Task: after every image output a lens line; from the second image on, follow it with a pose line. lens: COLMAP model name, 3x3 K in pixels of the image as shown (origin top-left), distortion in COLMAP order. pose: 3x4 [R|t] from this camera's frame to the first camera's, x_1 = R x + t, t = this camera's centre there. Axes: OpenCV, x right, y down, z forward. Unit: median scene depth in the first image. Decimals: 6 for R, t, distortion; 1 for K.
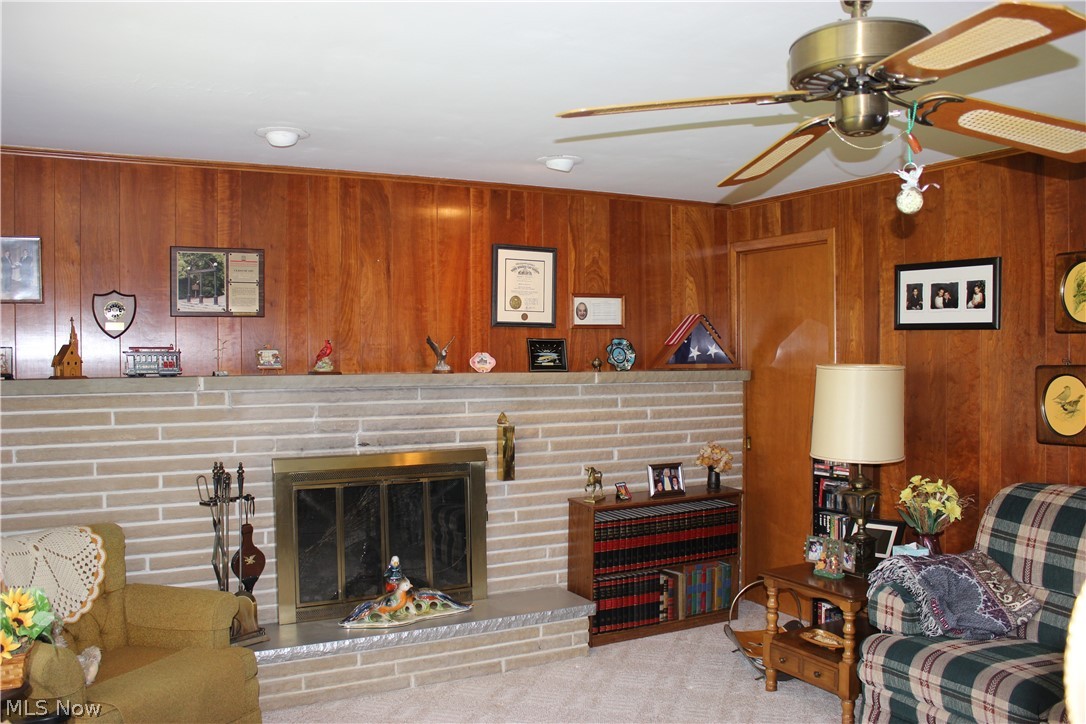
lens RADIAL K [[923.1, 0, 543.6], [0, 923.1, 367.3], [0, 0, 1]] dist [-0.152611, 0.137607]
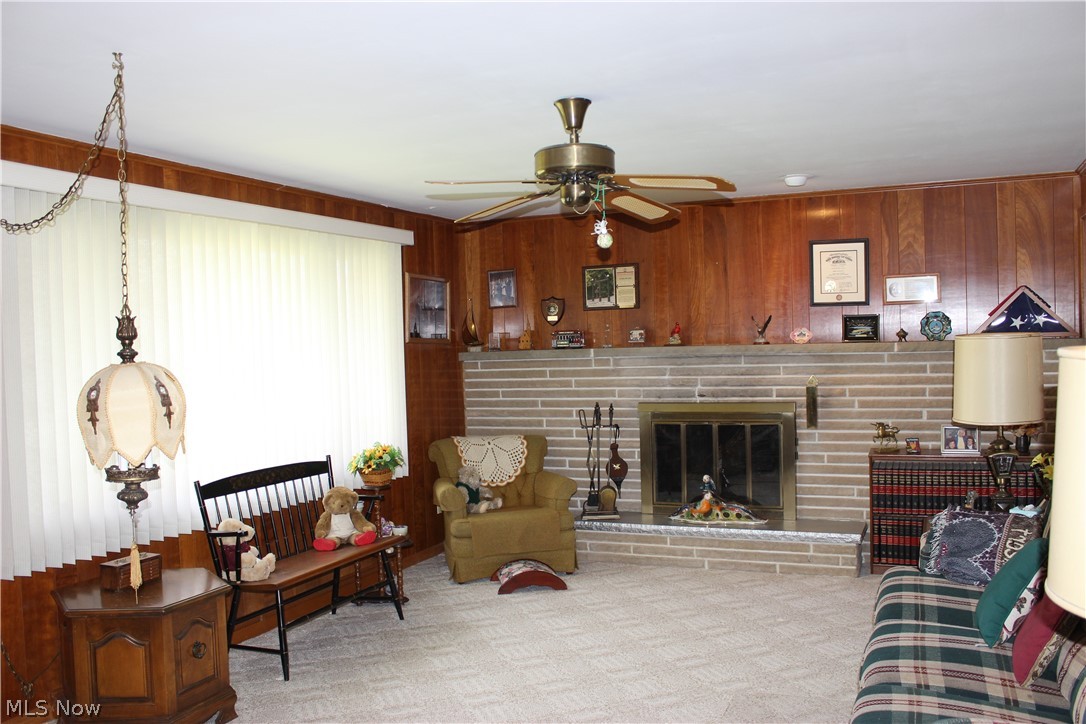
lens RADIAL K [[923.1, 0, 535.7], [0, 923.1, 361.0], [0, 0, 1]] dist [-0.152611, 0.137607]
pose [[0.618865, 0.004992, -0.785481, 0.752815], [0.015604, 0.999704, 0.018647, 0.000703], [0.785342, -0.023797, 0.618605, -0.070922]]
